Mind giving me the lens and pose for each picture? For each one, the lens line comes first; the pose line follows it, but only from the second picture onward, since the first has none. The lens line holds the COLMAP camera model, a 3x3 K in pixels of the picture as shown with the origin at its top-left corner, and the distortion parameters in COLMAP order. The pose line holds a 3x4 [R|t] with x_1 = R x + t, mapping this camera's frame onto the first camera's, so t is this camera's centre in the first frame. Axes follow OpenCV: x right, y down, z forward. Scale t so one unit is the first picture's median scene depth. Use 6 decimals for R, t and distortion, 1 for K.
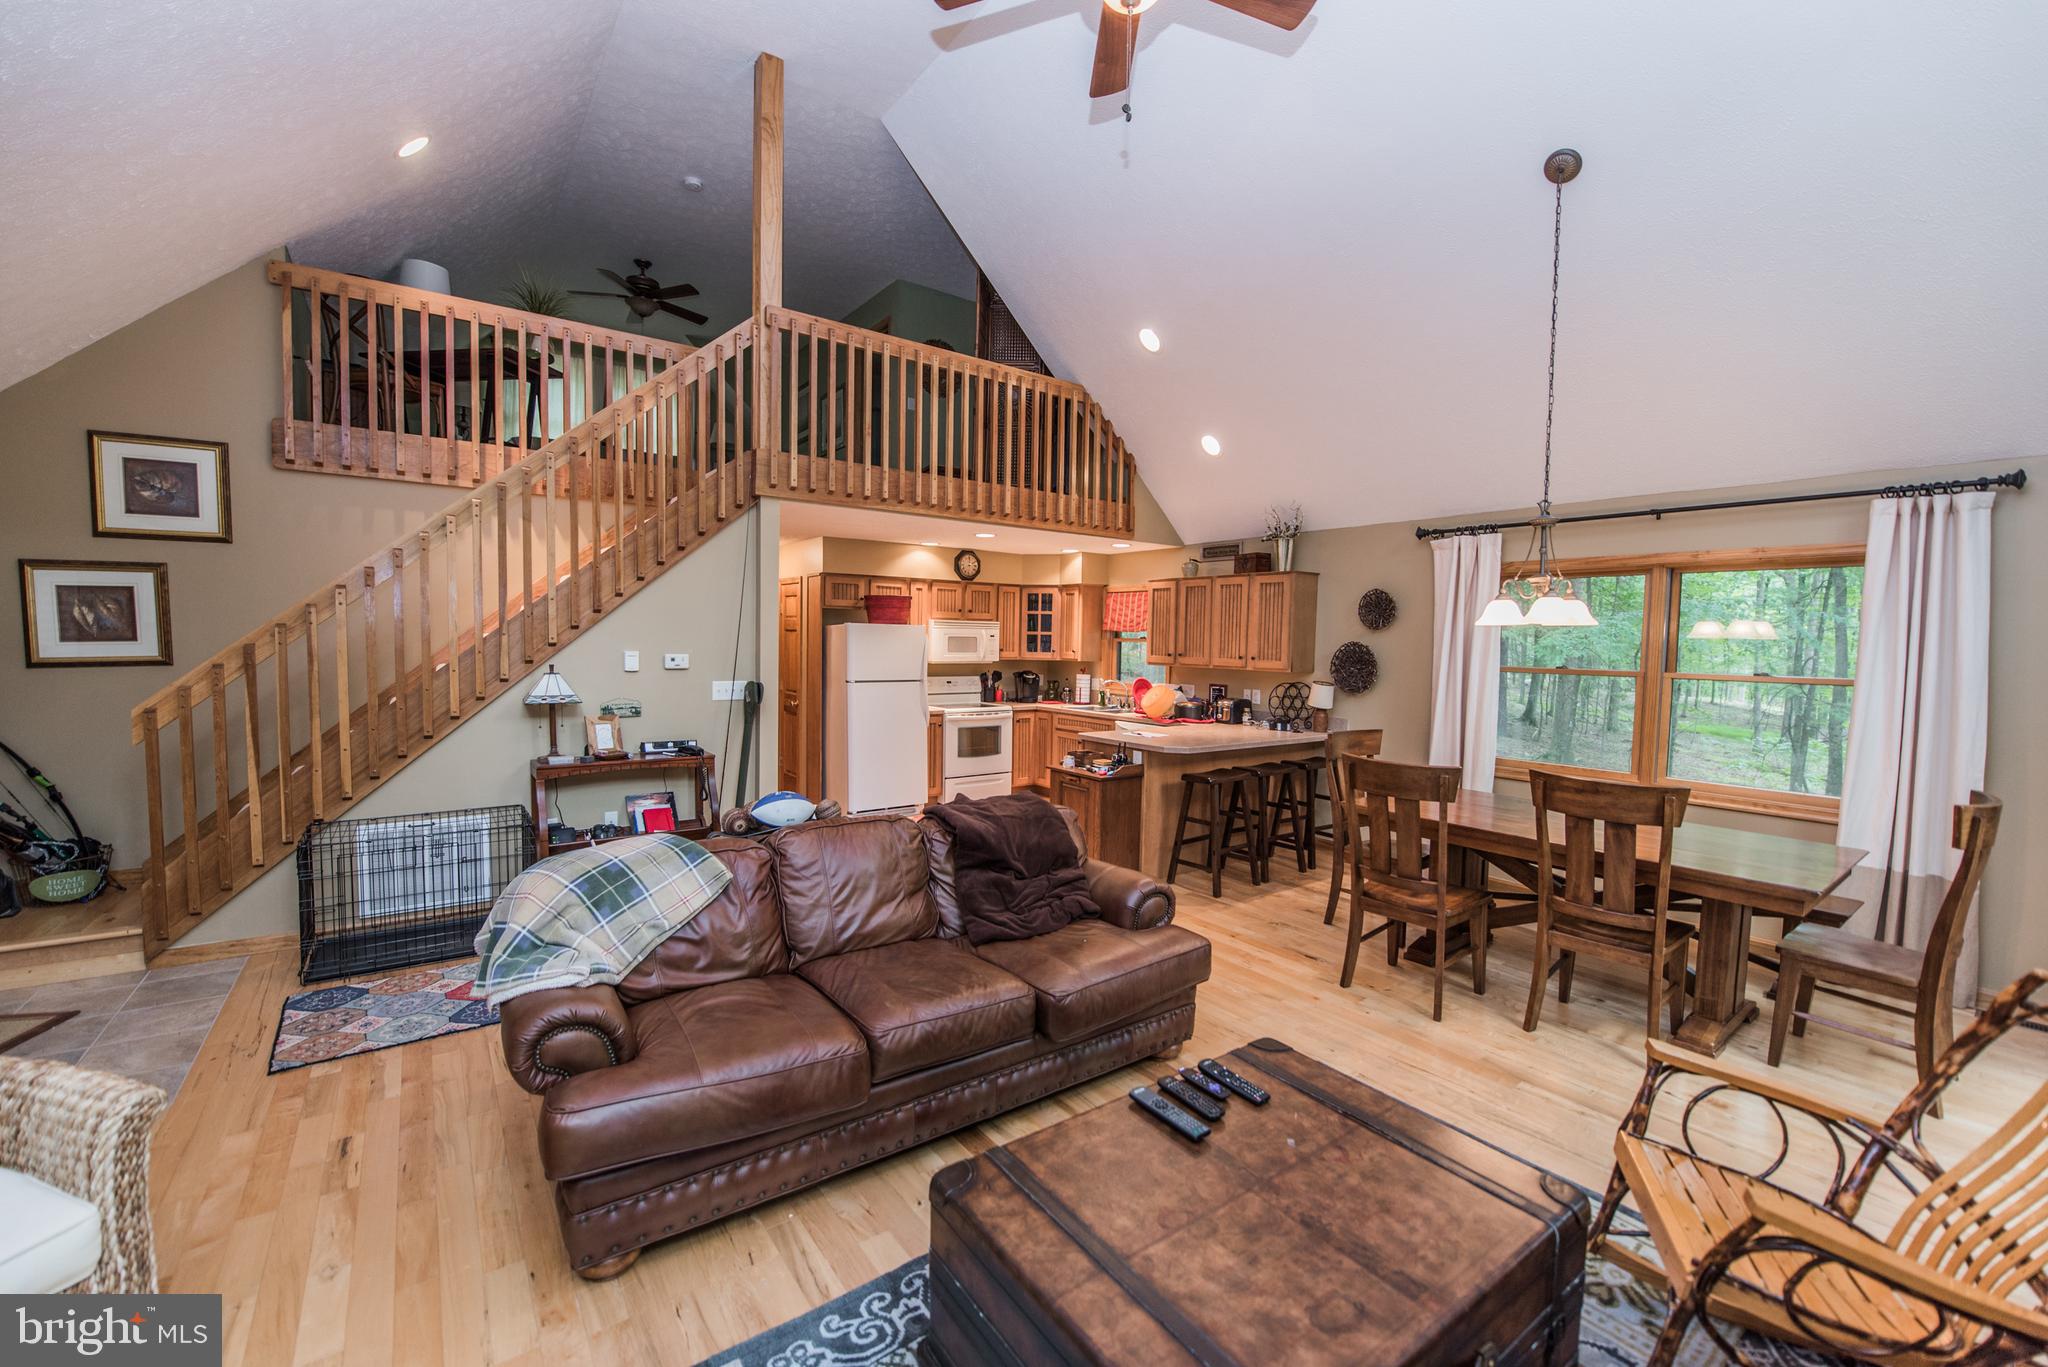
lens RADIAL K [[820.3, 0, 1027.0], [0, 820.3, 685.3], [0, 0, 1]] dist [-0.015529, -0.002195]
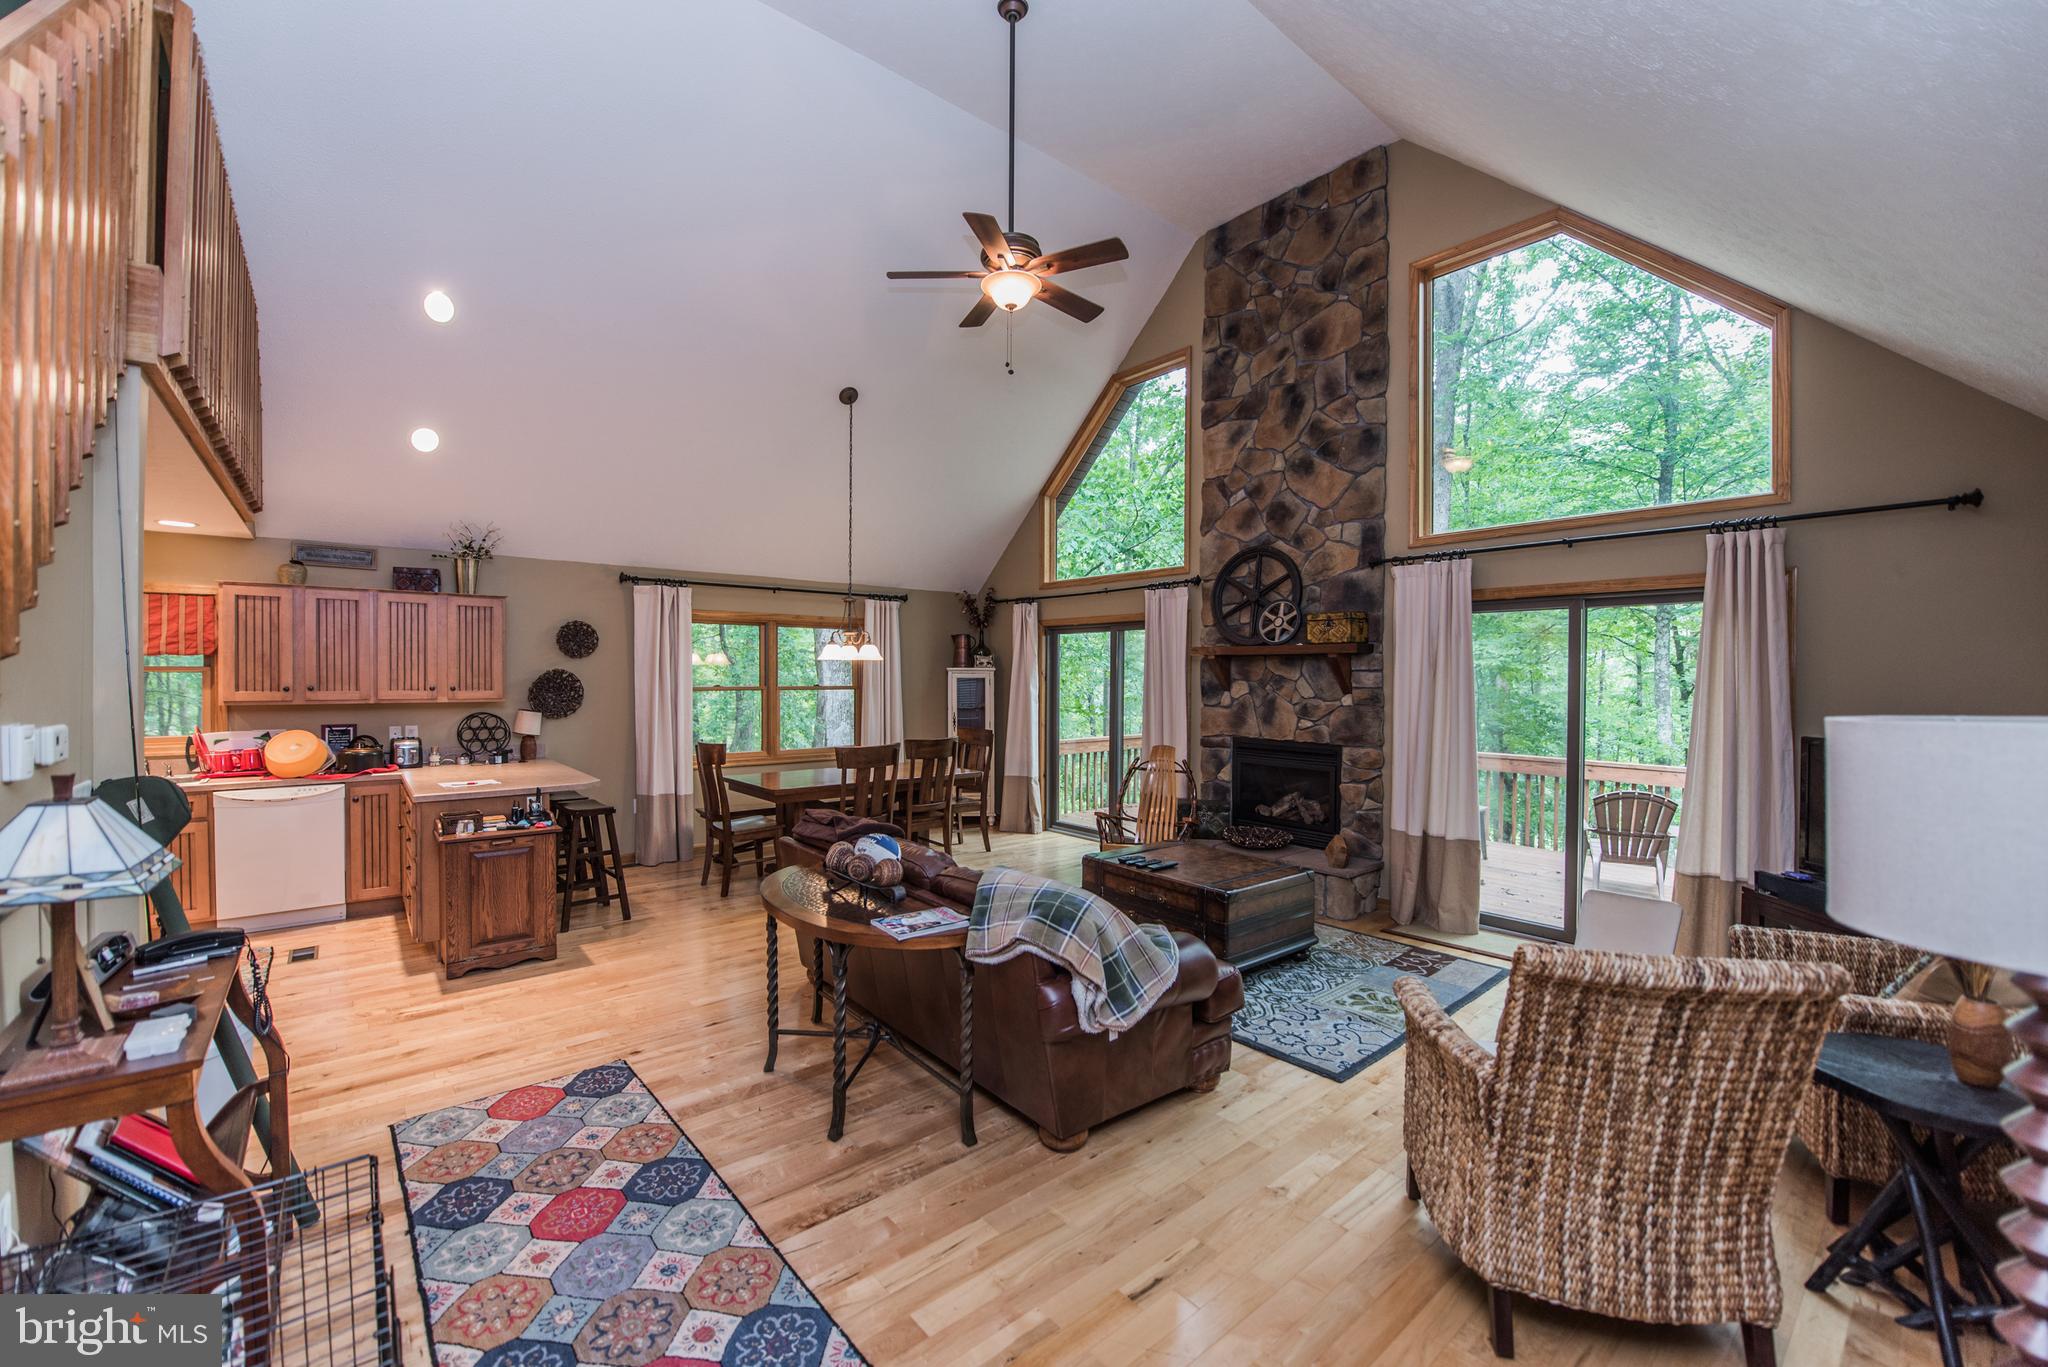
lens RADIAL K [[820.3, 0, 1019.1], [0, 820.3, 676.6], [0, 0, 1]] dist [-0.015529, -0.002195]
pose [[-0.060636, -0.023713, 0.997878, -0.605006], [0.050587, 0.998360, 0.026798, -0.036211], [-0.996877, 0.052104, -0.059337, 0.407880]]
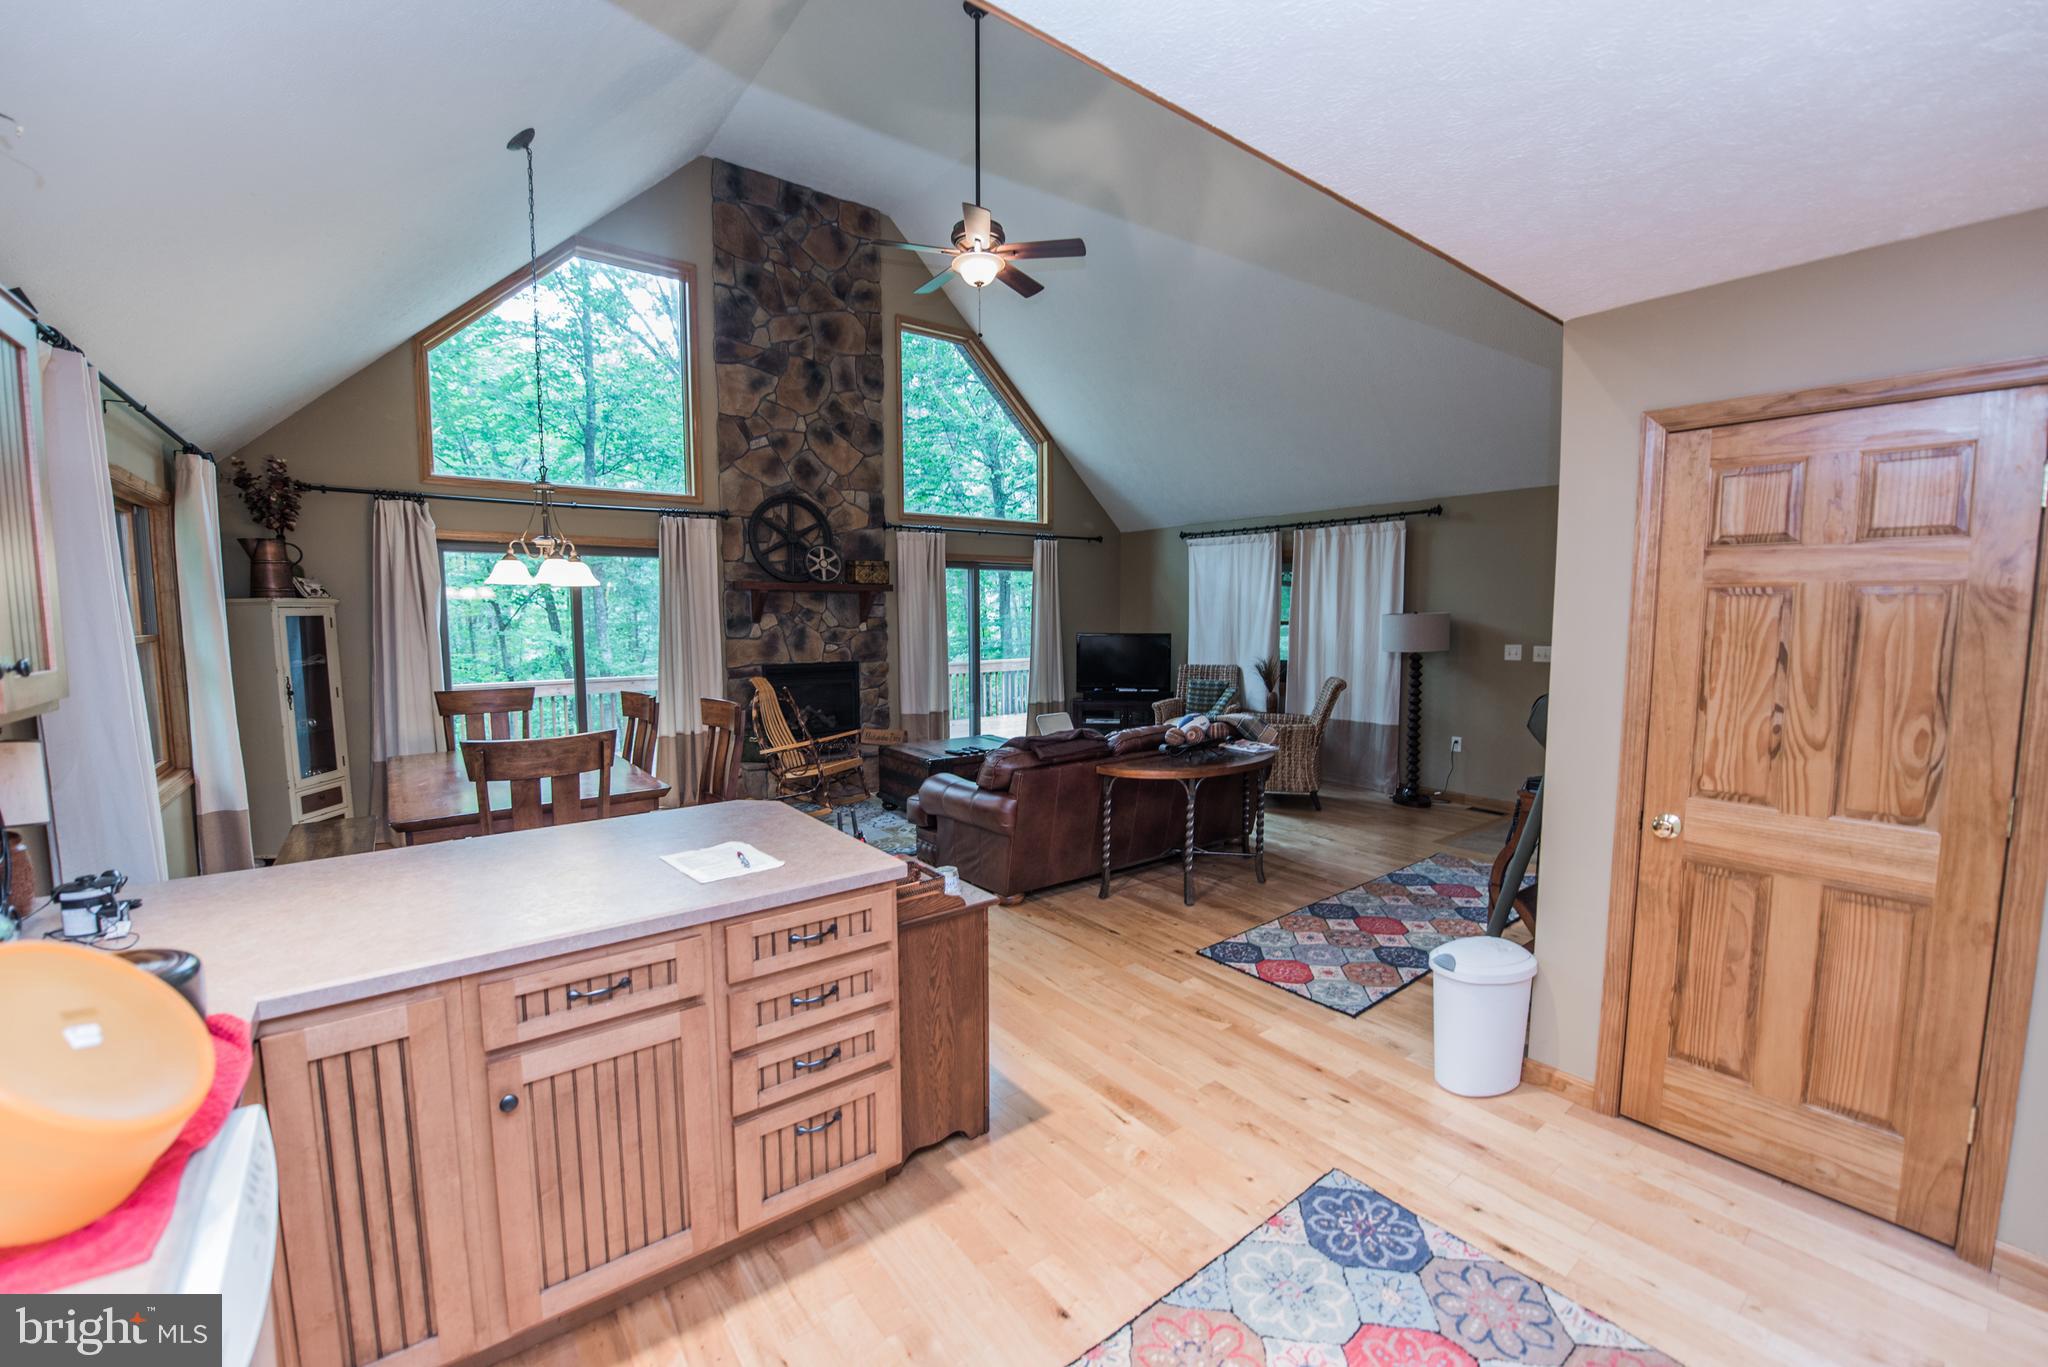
lens RADIAL K [[820.3, 0, 1016.1], [0, 820.3, 678.3], [0, 0, 1]] dist [-0.015529, -0.002195]
pose [[-0.999695, -0.015319, -0.019356, 0.018297], [-0.017831, 0.990400, 0.137073, -0.059567], [0.017071, 0.137377, -0.990372, 1.134920]]
